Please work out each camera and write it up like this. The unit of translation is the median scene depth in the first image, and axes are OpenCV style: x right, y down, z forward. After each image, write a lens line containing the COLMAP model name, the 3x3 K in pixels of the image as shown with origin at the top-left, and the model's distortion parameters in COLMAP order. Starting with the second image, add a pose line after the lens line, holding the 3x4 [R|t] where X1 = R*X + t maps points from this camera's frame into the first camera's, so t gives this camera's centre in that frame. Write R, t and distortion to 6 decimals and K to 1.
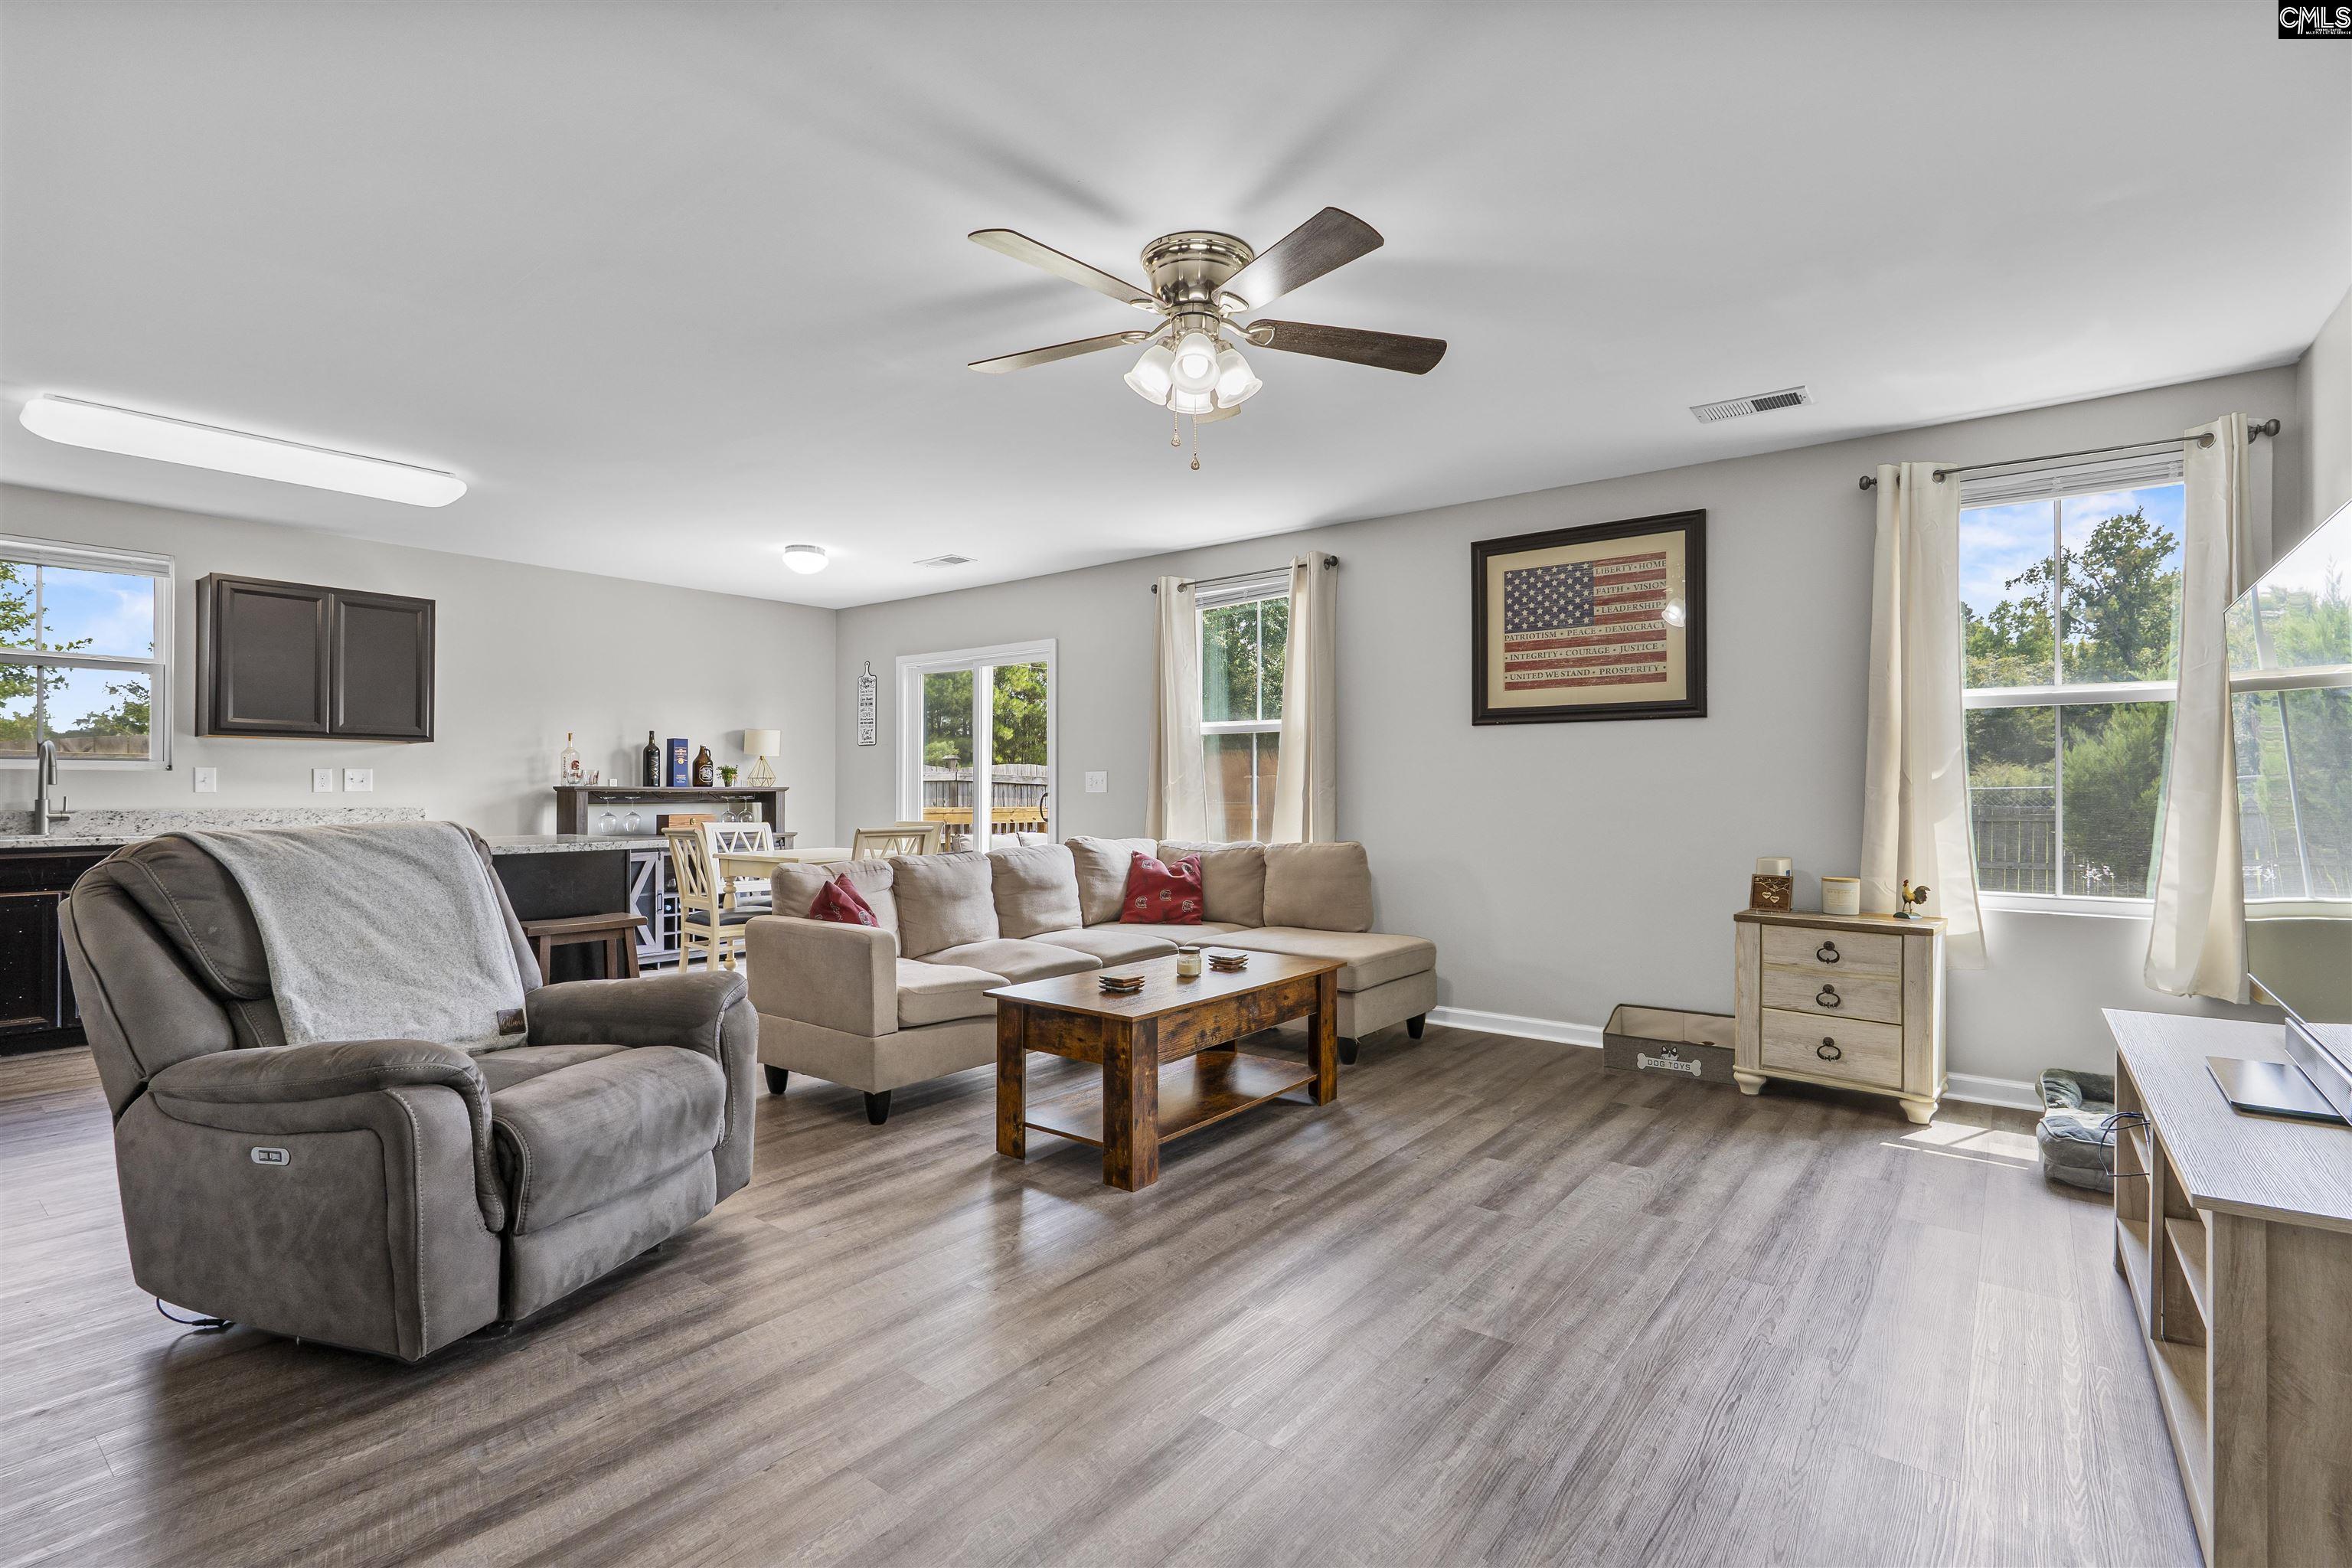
lens RADIAL K [[1087.4, 0, 1176.0], [0, 1087.4, 784.0], [0, 0, 1]] dist [-0.008038, 0.002060]
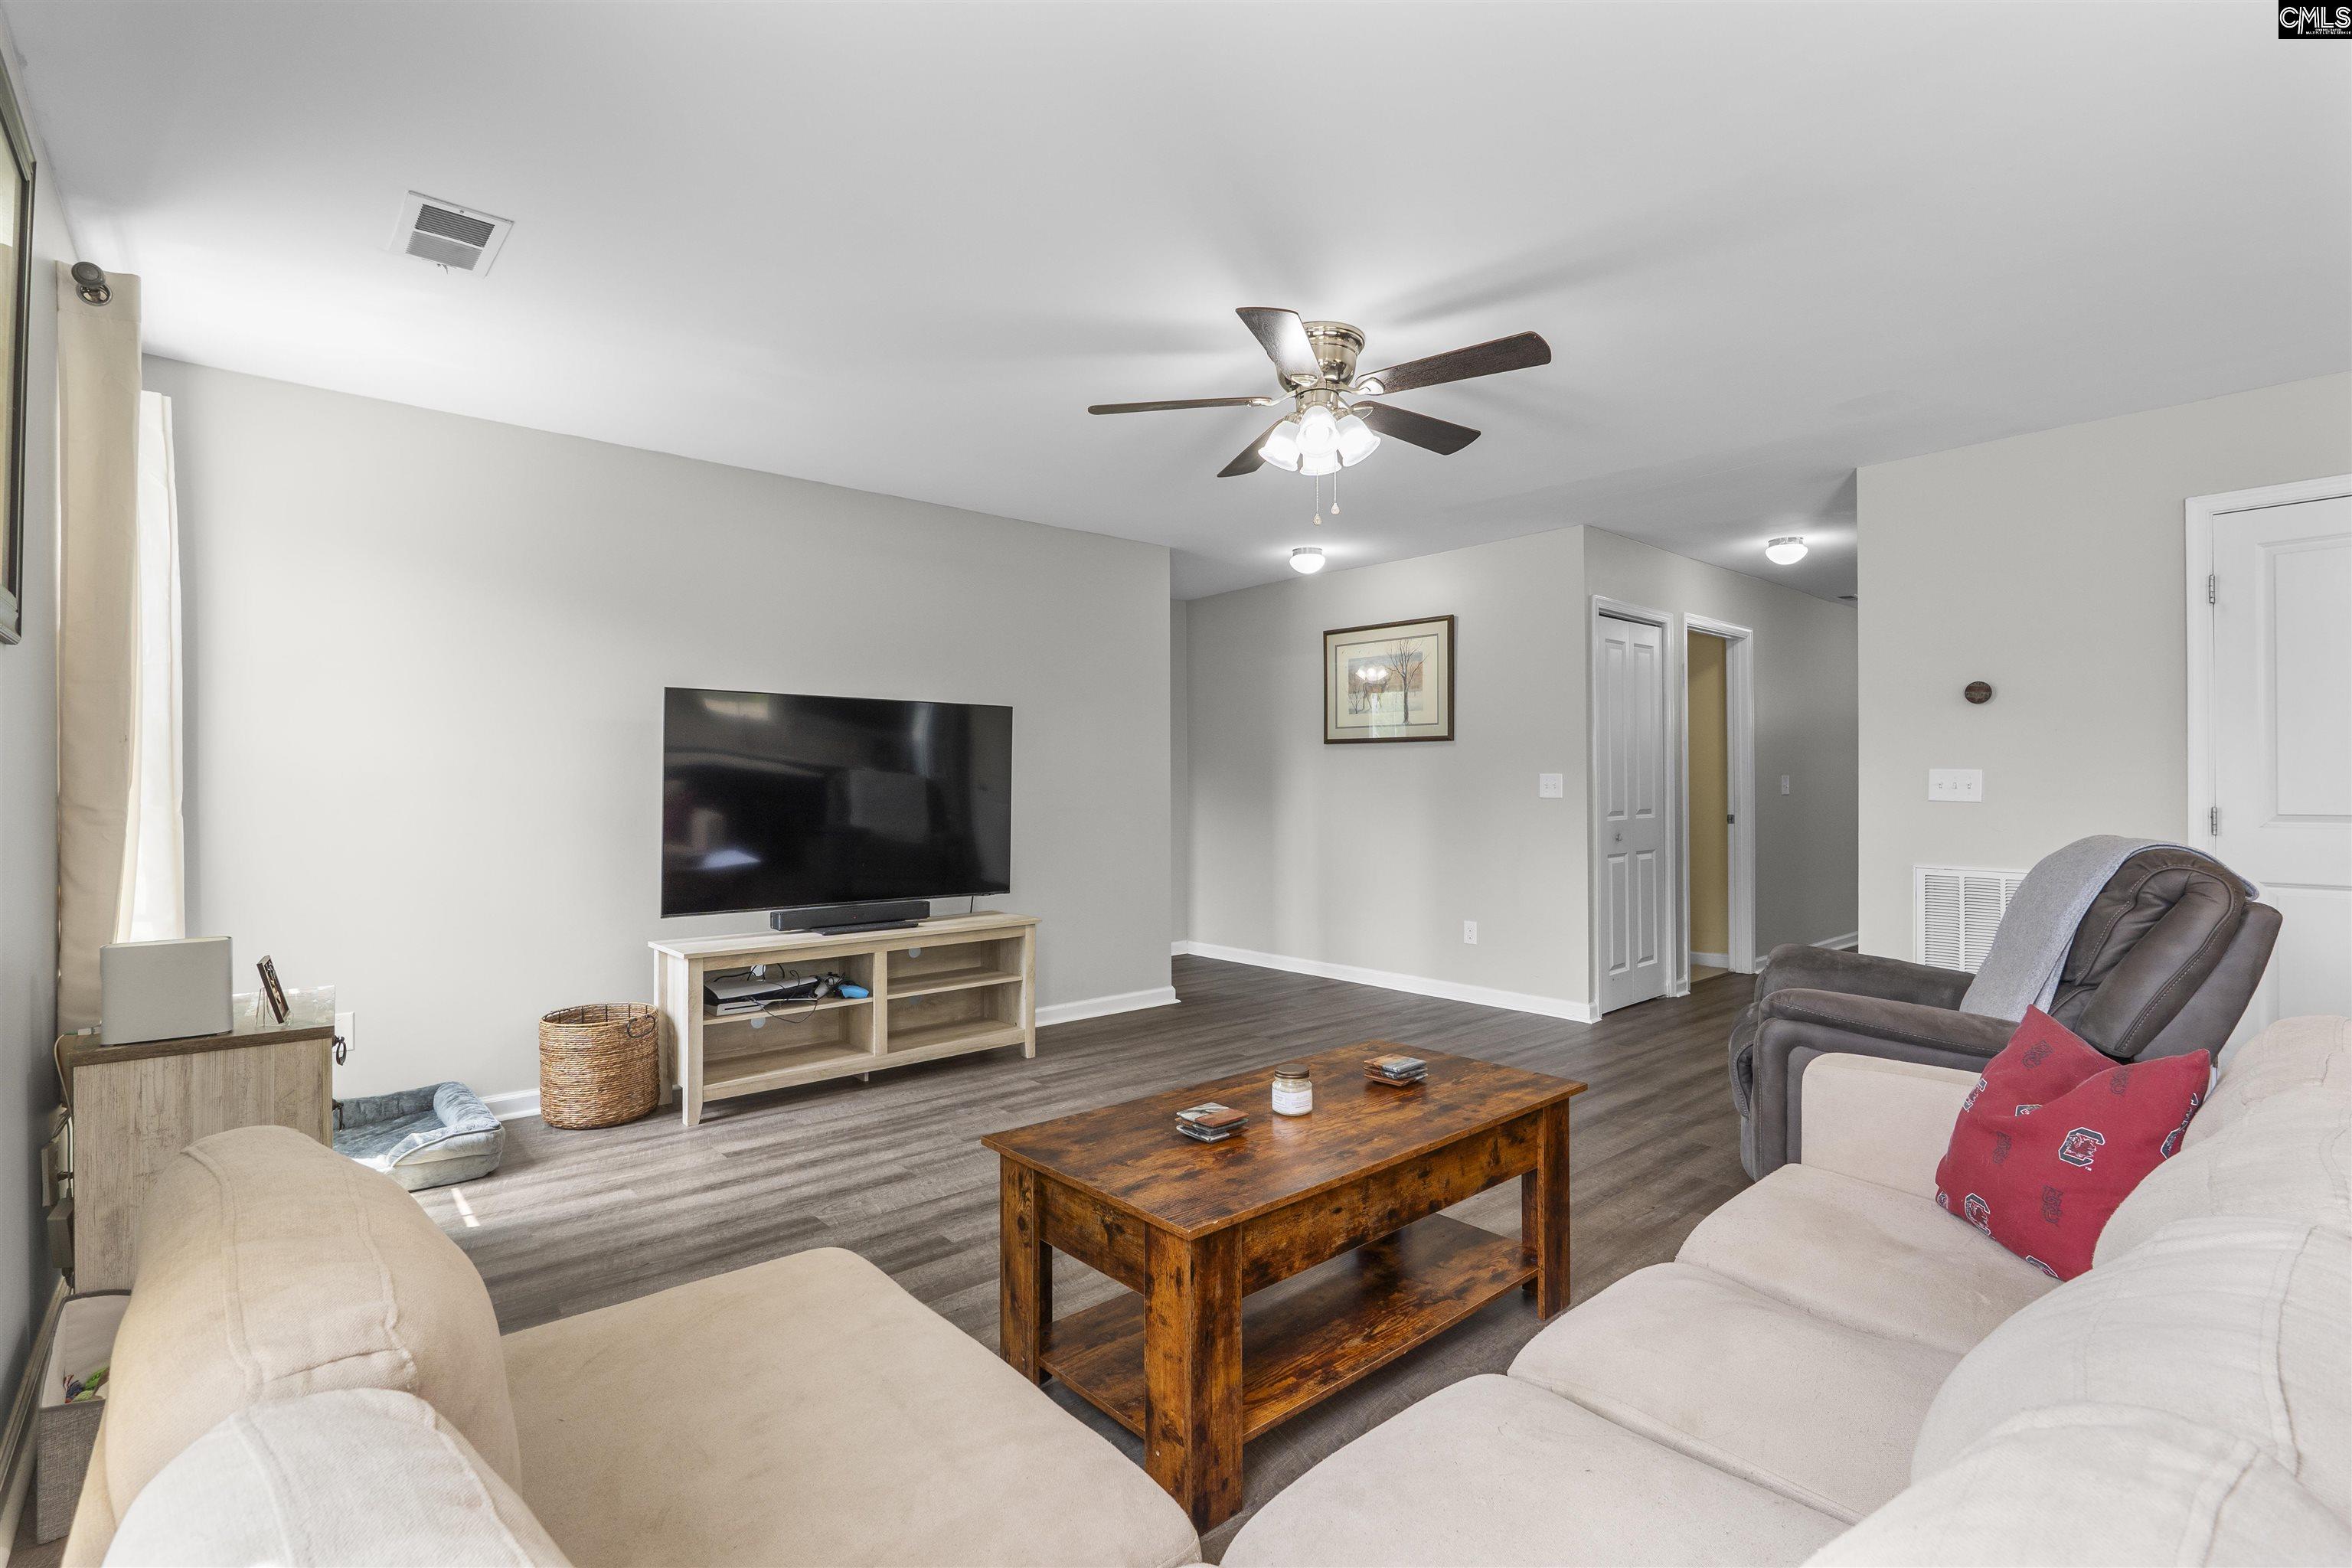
lens RADIAL K [[1087.4, 0, 1176.0], [0, 1087.4, 784.0], [0, 0, 1]] dist [-0.008038, 0.002060]
pose [[-0.981246, 0.001009, 0.192756, -0.032573], [-0.000236, 0.999979, -0.006436, -0.004737], [-0.192758, -0.006361, -0.981226, 1.217134]]
